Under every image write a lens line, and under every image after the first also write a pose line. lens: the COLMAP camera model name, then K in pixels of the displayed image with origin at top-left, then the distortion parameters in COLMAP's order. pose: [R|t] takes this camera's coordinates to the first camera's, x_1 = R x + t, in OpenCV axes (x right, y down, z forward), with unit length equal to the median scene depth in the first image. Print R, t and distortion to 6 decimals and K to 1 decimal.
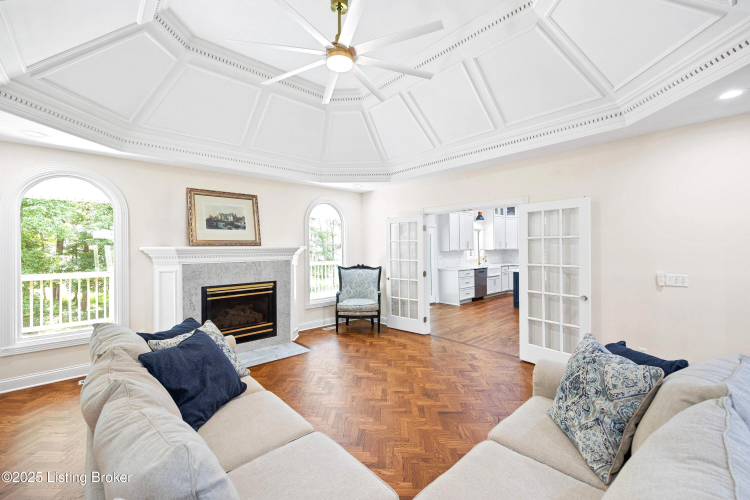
lens RADIAL K [[304.2, 0, 376.5], [0, 304.2, 246.5], [0, 0, 1]] dist [0.013462, 0.000087]
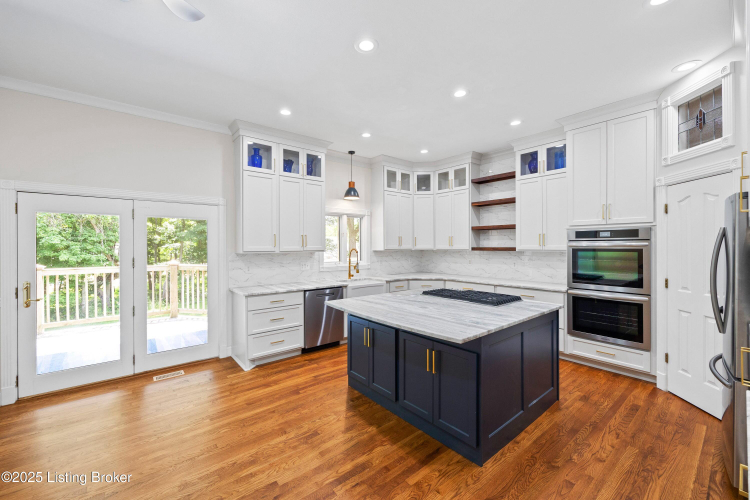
lens RADIAL K [[304.2, 0, 378.5], [0, 304.2, 246.5], [0, 0, 1]] dist [0.013462, 0.000087]
pose [[0.999569, 0.006154, -0.028706, 0.412684], [-0.006004, 0.999968, 0.005294, 0.000601], [0.028738, -0.005119, 0.999574, 0.461048]]
